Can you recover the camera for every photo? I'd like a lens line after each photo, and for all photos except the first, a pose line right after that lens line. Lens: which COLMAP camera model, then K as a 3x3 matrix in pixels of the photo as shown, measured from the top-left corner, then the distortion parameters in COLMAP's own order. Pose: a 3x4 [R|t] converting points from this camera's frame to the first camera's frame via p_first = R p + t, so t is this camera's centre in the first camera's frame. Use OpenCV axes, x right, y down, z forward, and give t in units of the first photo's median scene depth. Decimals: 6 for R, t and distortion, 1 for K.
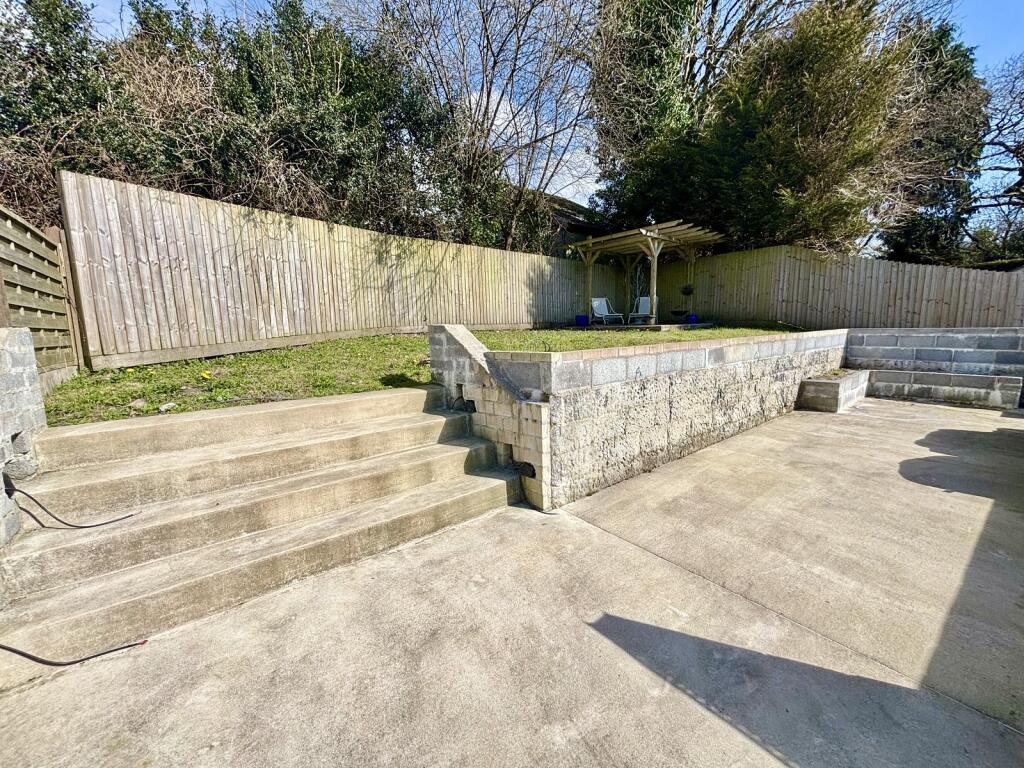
lens RADIAL K [[407.2, 0, 512.0], [0, 407.2, 384.0], [0, 0, 1]] dist [0.001350, 0.000108]
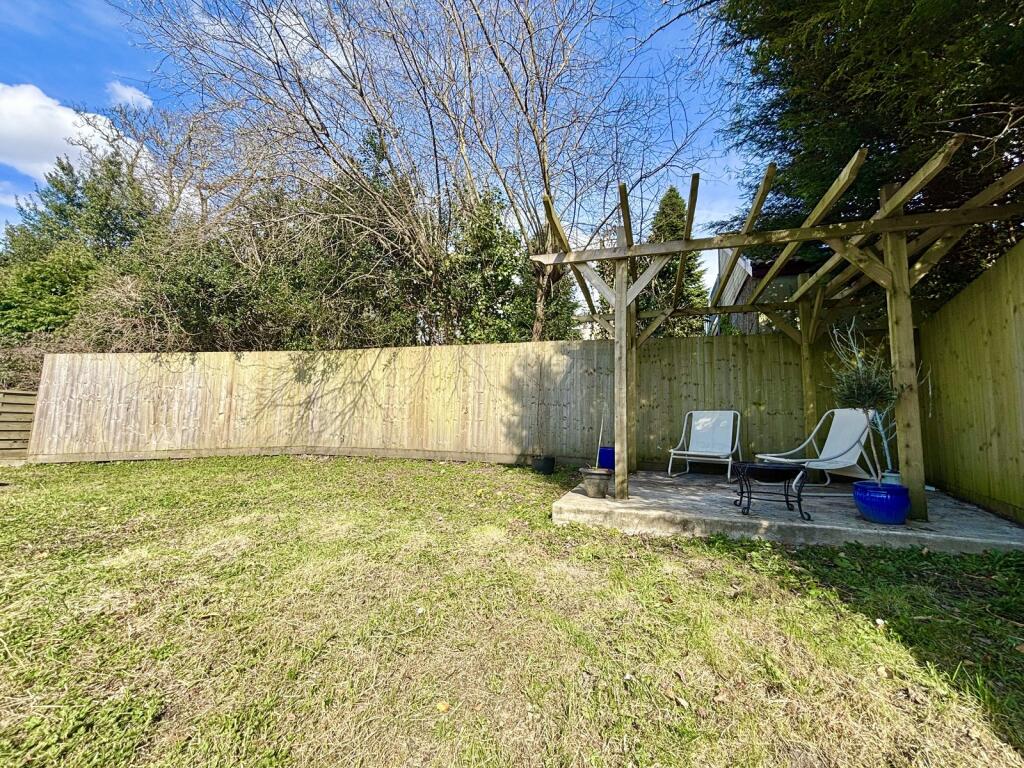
lens RADIAL K [[407.2, 0, 512.0], [0, 407.2, 384.0], [0, 0, 1]] dist [0.001350, 0.000108]
pose [[0.506060, -0.048648, -0.861125, 0.756501], [-0.159440, 0.975924, -0.148832, -0.217690], [0.847633, 0.212615, 0.486120, 0.929024]]
